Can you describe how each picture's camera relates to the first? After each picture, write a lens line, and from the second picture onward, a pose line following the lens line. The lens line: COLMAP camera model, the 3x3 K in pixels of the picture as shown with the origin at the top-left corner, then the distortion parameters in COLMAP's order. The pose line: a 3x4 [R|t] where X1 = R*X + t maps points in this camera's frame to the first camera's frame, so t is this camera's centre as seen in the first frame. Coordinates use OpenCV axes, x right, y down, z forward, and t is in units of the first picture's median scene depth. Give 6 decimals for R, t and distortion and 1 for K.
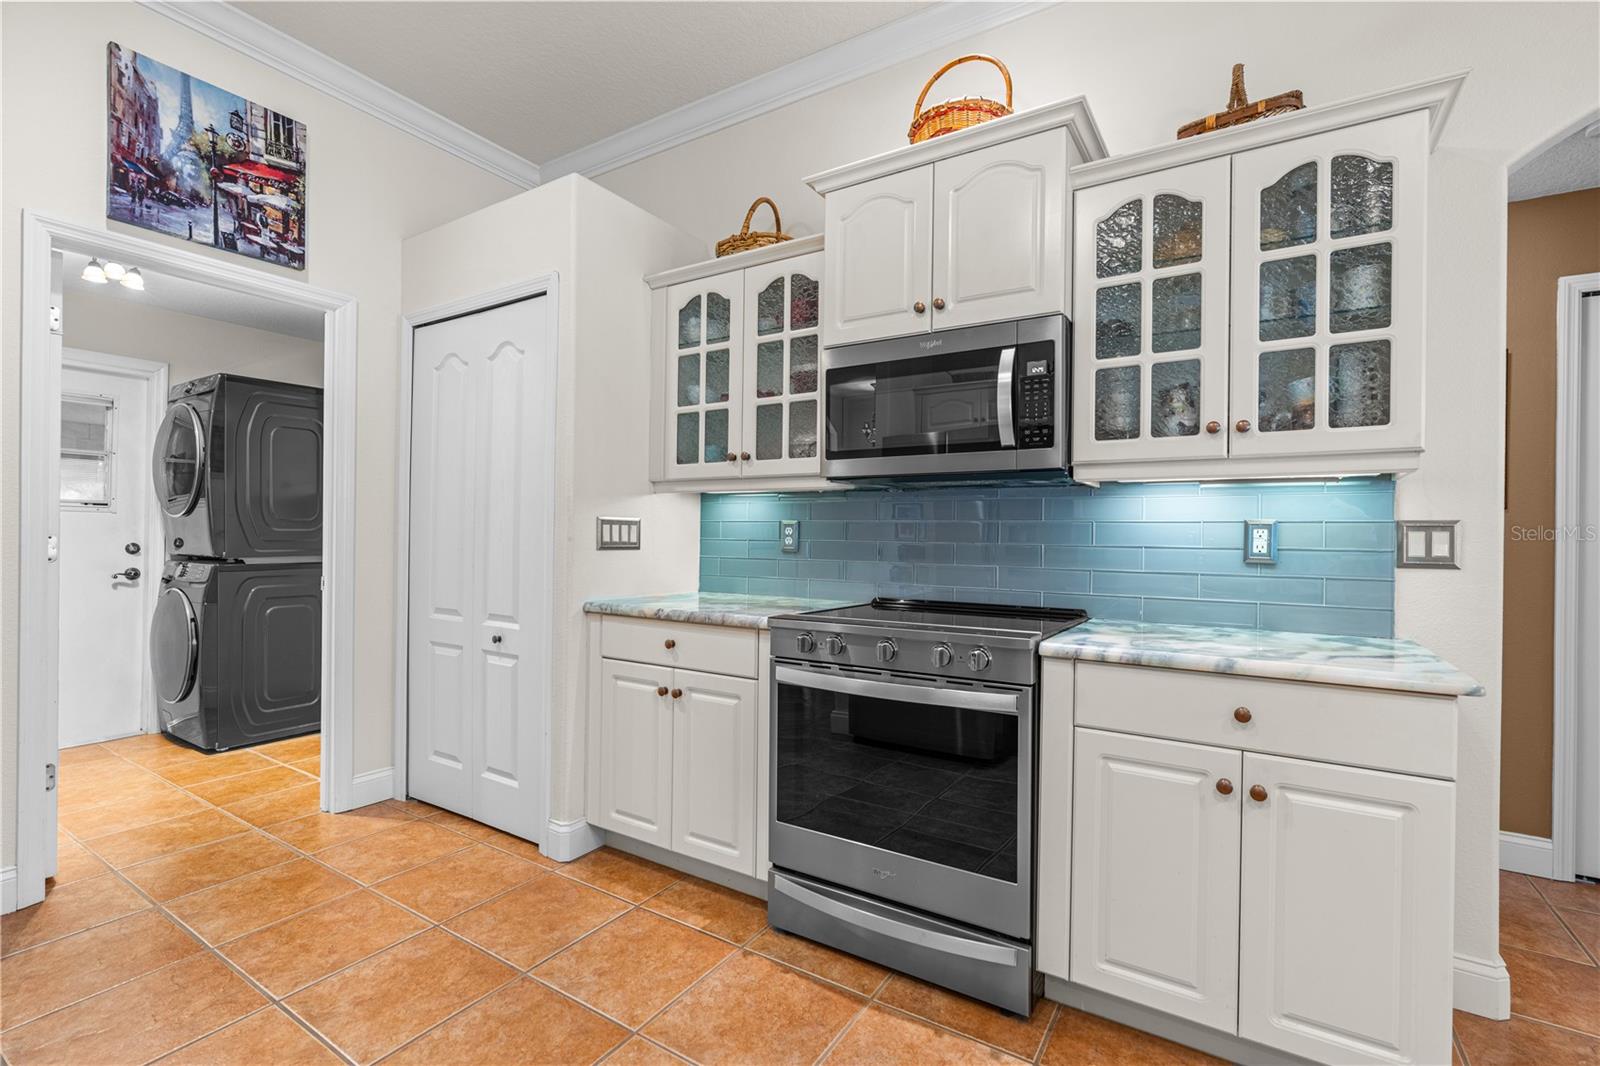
lens RADIAL K [[721.0, 0, 825.9], [0, 721.0, 536.2], [0, 0, 1]] dist [-0.011284, 0.002980]
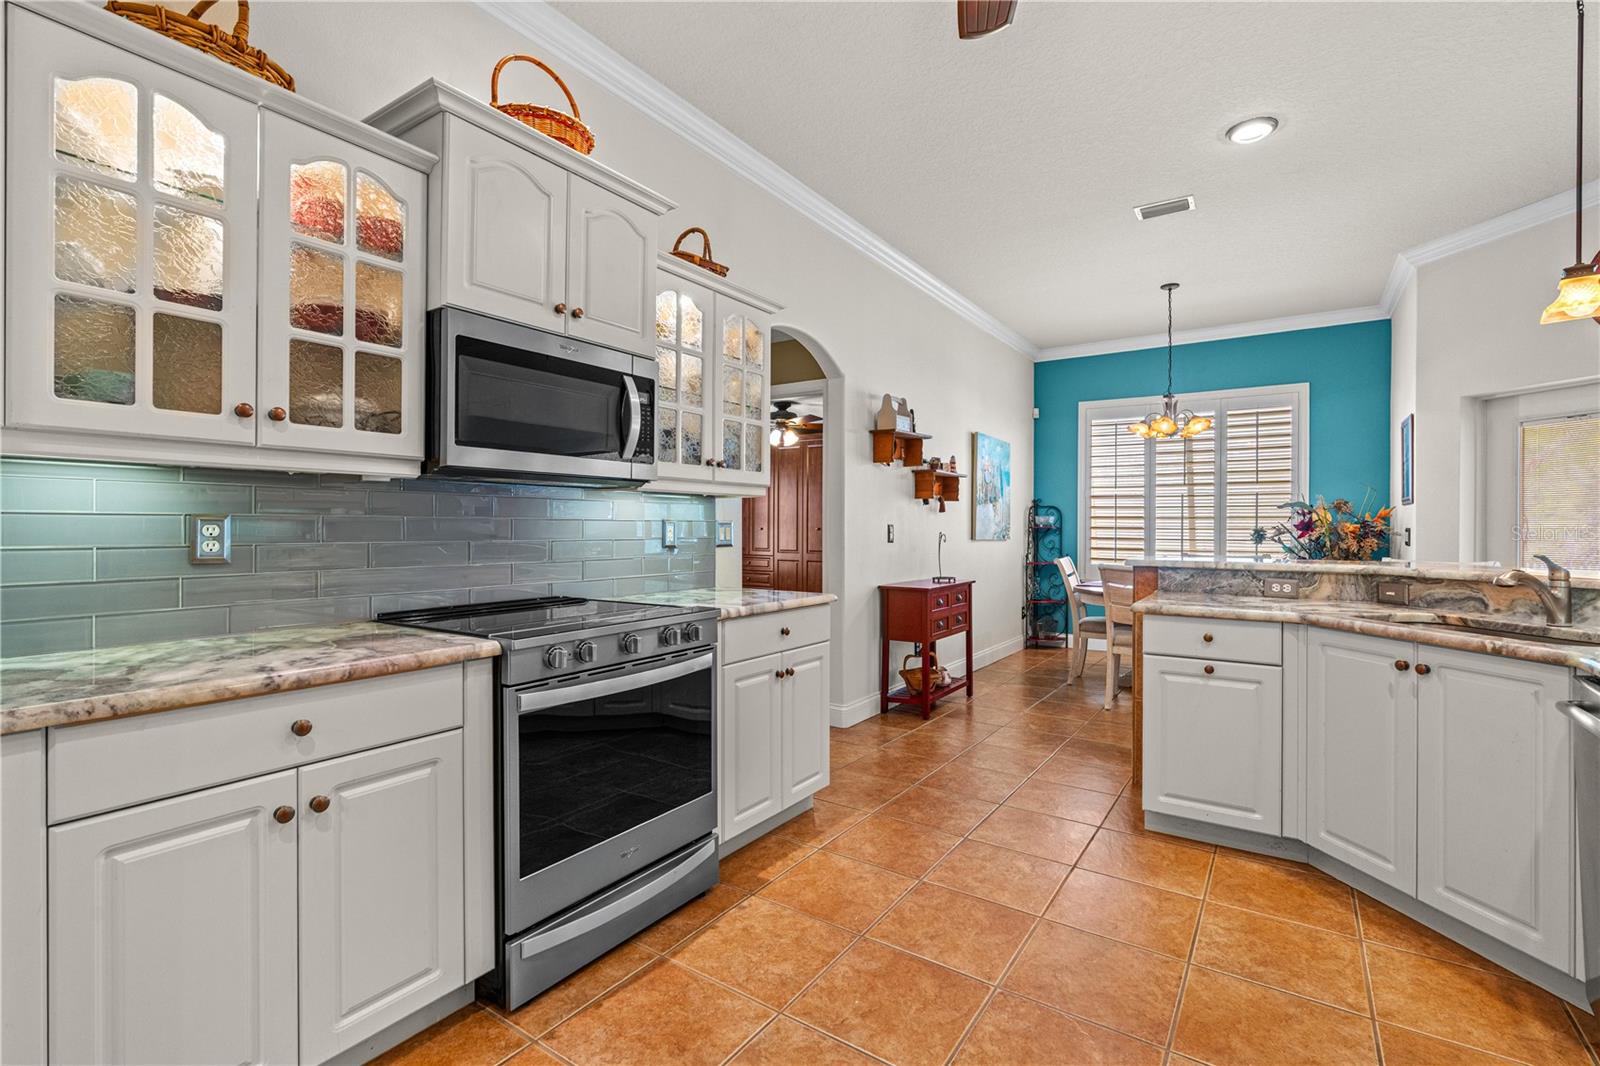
lens RADIAL K [[721.0, 0, 804.8], [0, 721.0, 523.0], [0, 0, 1]] dist [-0.011284, 0.002980]
pose [[0.038041, -0.008479, 0.999240, -0.739409], [-0.003027, 0.999958, 0.008600, -0.023245], [-0.999272, -0.003351, 0.038014, 0.531606]]
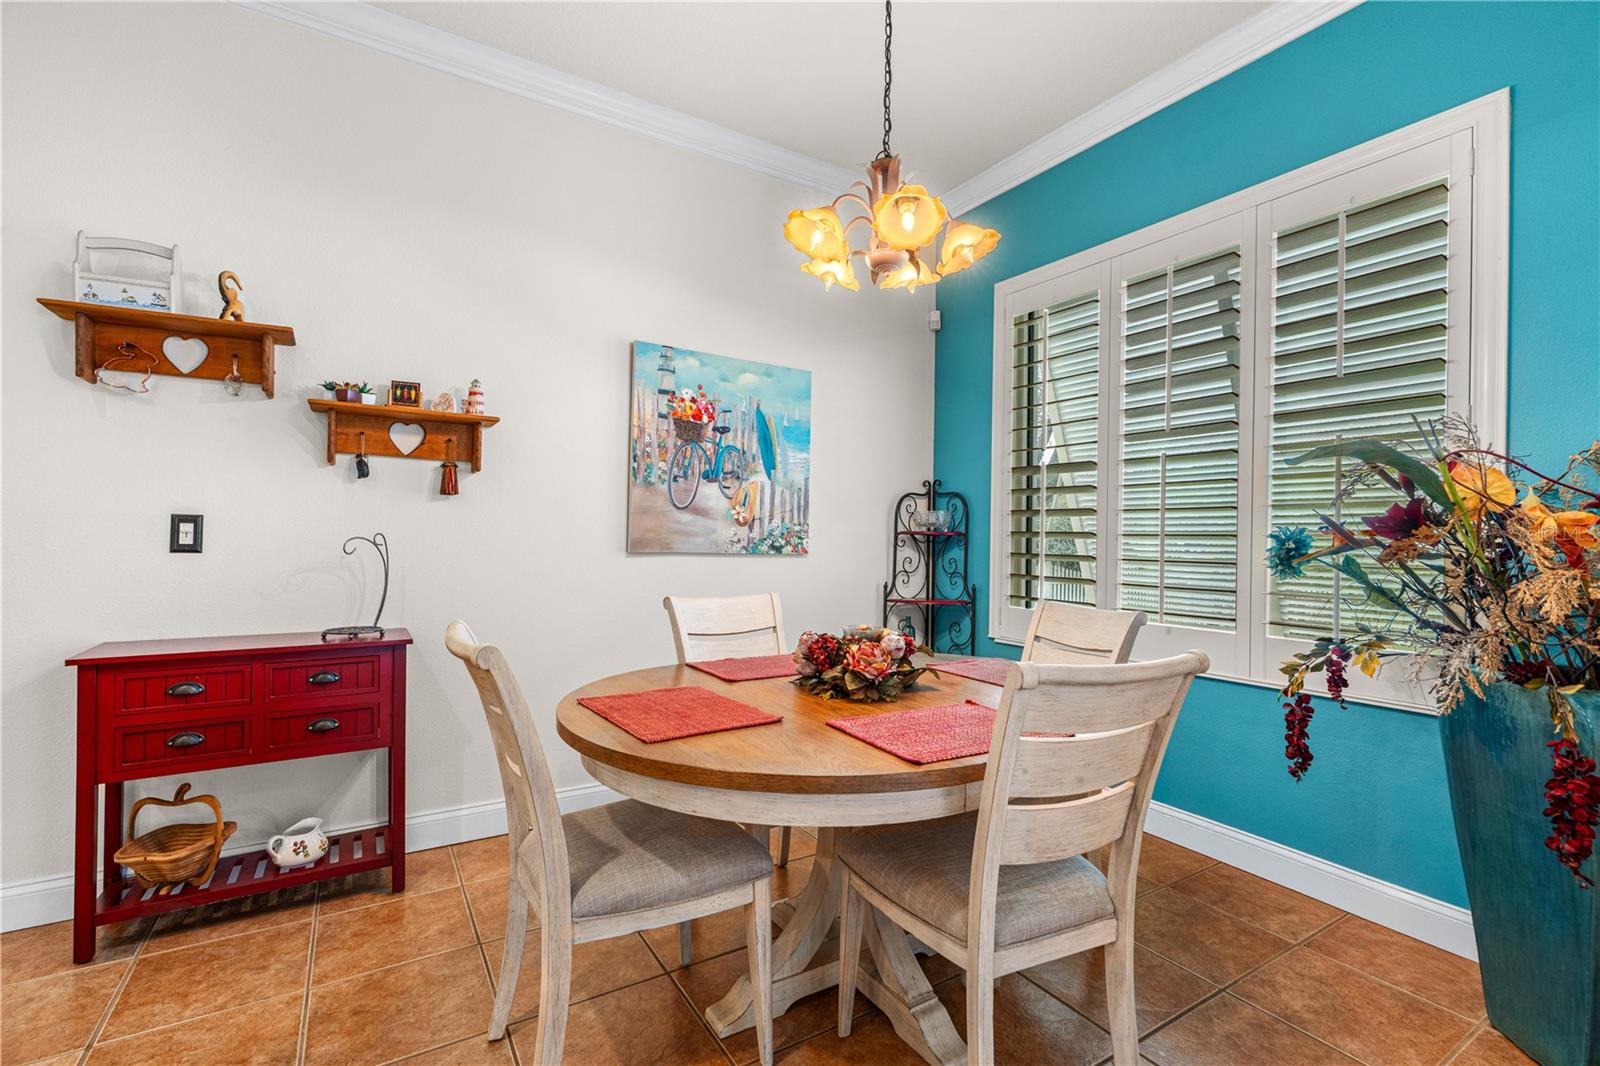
lens RADIAL K [[721.0, 0, 802.5], [0, 721.0, 538.3], [0, 0, 1]] dist [-0.011284, 0.002980]
pose [[0.429432, -0.006862, 0.903073, 0.721316], [-0.006889, 0.999917, 0.010874, 0.013435], [-0.903073, -0.010891, 0.429349, -0.739109]]
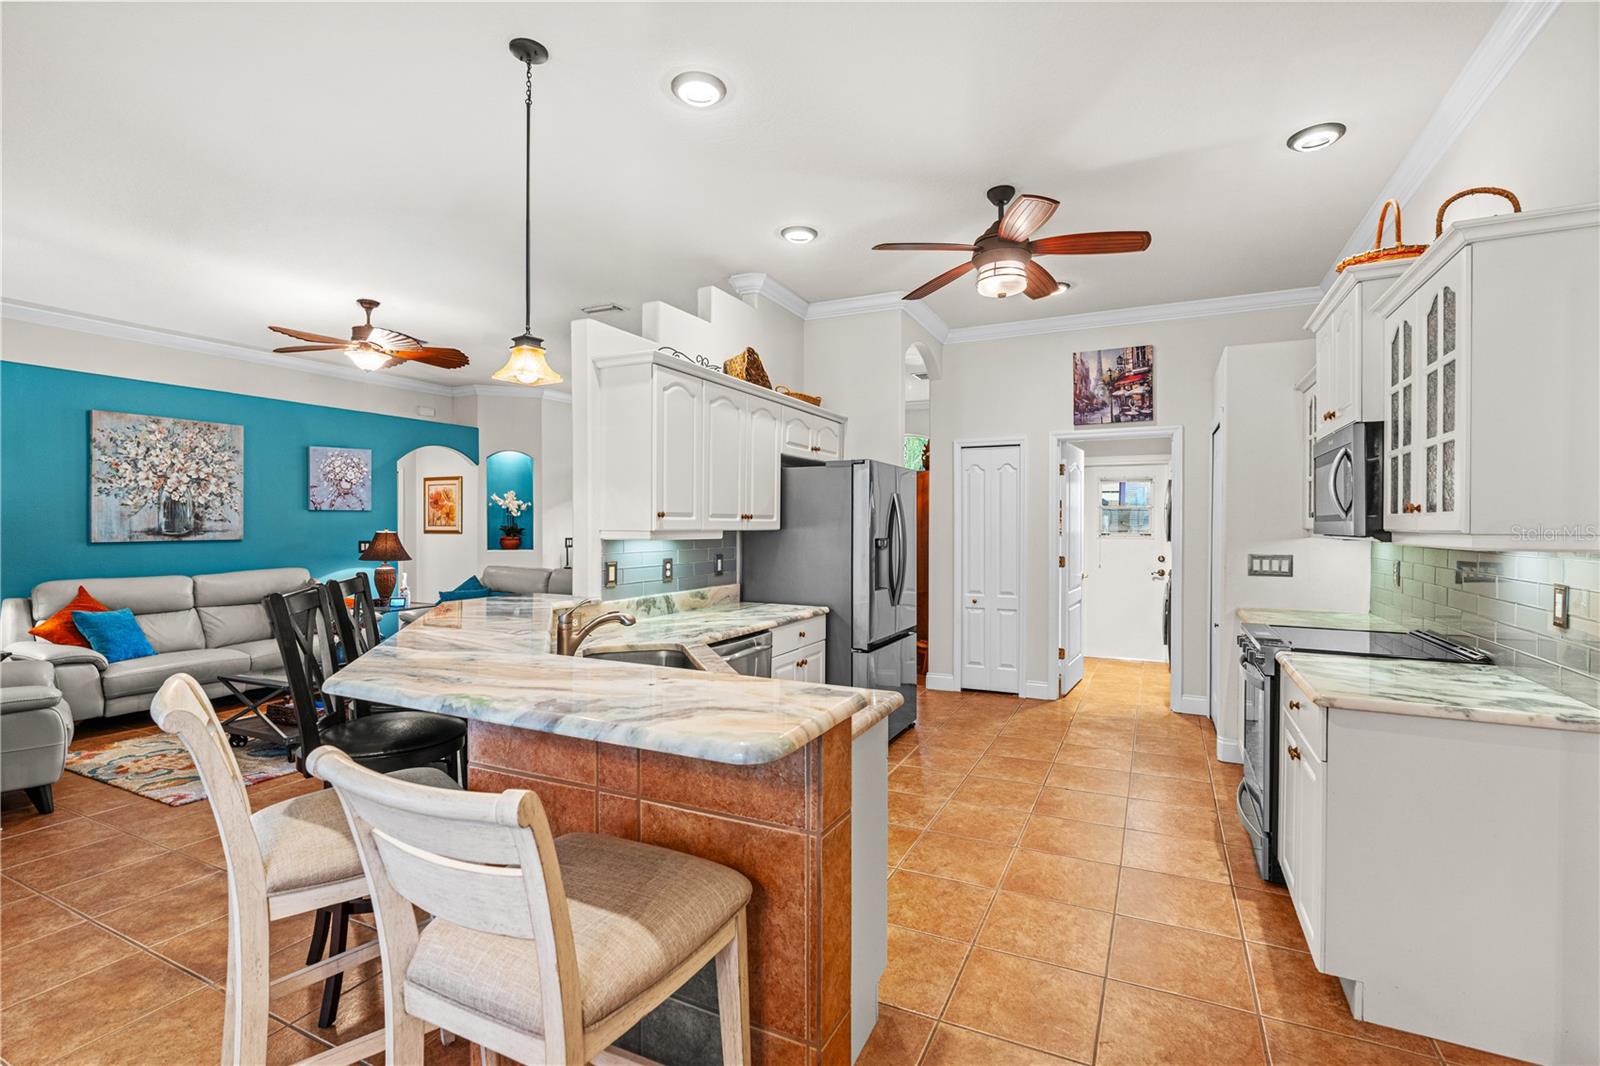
lens RADIAL K [[721.0, 0, 805.6], [0, 721.0, 526.0], [0, 0, 1]] dist [-0.011284, 0.002980]
pose [[0.097041, -0.009111, -0.995239, 1.214552], [-0.001337, 0.999956, -0.009285, -0.076073], [0.995279, 0.002231, 0.097025, -0.124716]]
